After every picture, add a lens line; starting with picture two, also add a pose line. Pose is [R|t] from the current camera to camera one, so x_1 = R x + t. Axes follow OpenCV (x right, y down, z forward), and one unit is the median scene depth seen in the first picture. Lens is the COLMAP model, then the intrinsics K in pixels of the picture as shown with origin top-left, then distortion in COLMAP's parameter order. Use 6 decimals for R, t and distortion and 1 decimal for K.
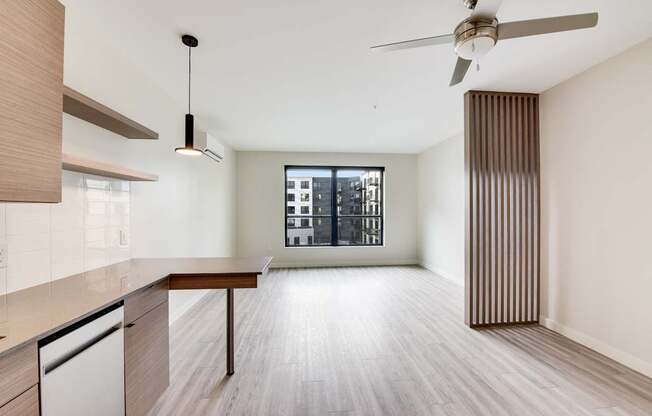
lens RADIAL K [[260.1, 0, 326.0], [0, 260.1, 208.0], [0, 0, 1]] dist [-0.000515, -0.000077]
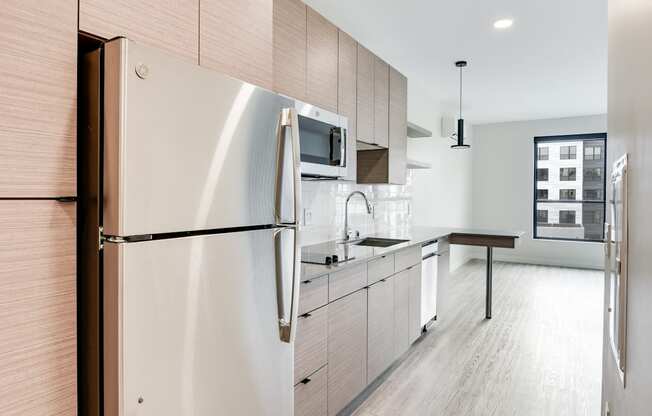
lens RADIAL K [[409.2, 0, 325.7], [0, 409.2, 197.4], [0, 0, 1]] dist [-0.002974, -0.001567]
pose [[0.814845, 0.015830, -0.579463, 0.128656], [-0.007983, 0.999839, 0.016089, 0.016933], [0.579624, -0.008484, 0.814840, -1.032911]]
